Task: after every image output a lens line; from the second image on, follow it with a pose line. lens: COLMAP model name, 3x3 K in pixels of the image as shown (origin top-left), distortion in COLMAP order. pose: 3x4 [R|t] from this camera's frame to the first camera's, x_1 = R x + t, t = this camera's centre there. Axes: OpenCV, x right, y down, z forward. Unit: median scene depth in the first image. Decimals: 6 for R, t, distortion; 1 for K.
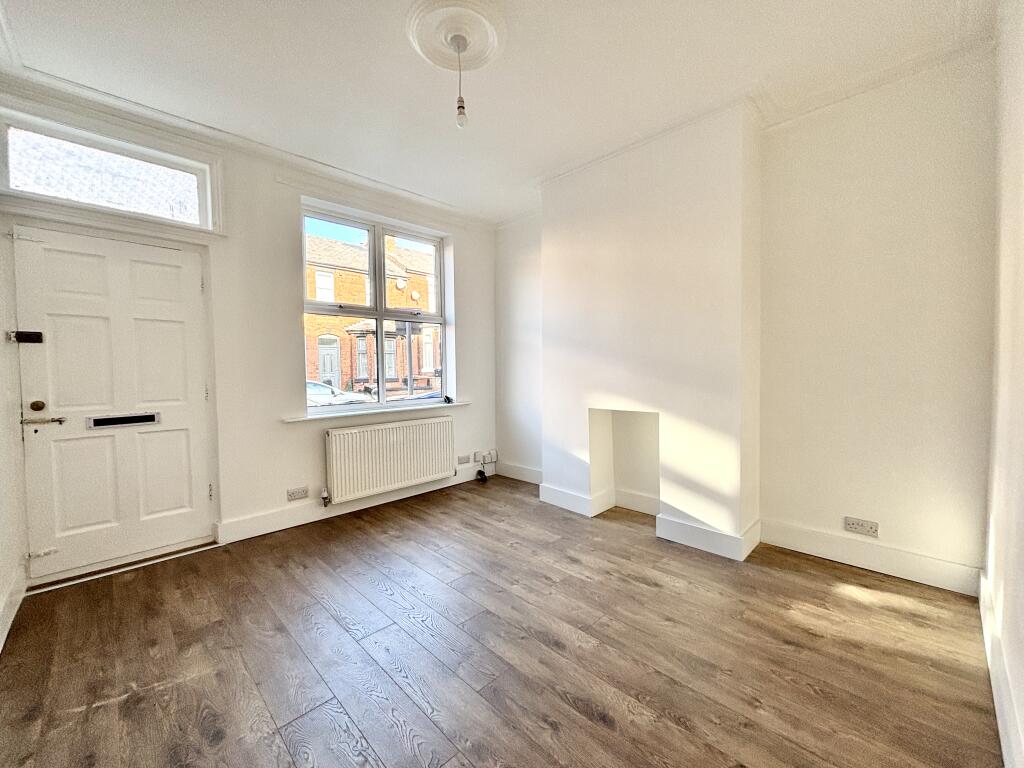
lens RADIAL K [[413.8, 0, 513.5], [0, 413.8, 381.7], [0, 0, 1]] dist [0.000187, -0.000116]
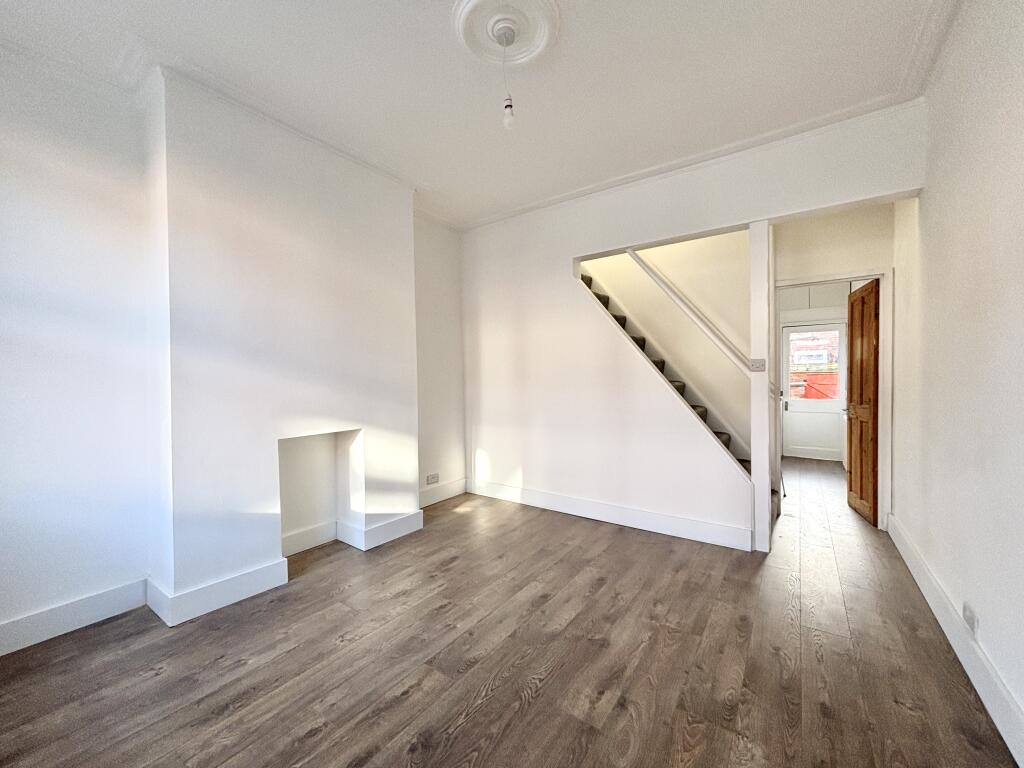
lens RADIAL K [[413.8, 0, 513.5], [0, 413.8, 381.7], [0, 0, 1]] dist [0.000187, -0.000116]
pose [[-0.173698, 0.000642, 0.984799, -0.839510], [0.048979, 0.998768, 0.007988, -0.032843], [-0.983580, 0.049622, -0.173515, 0.946280]]
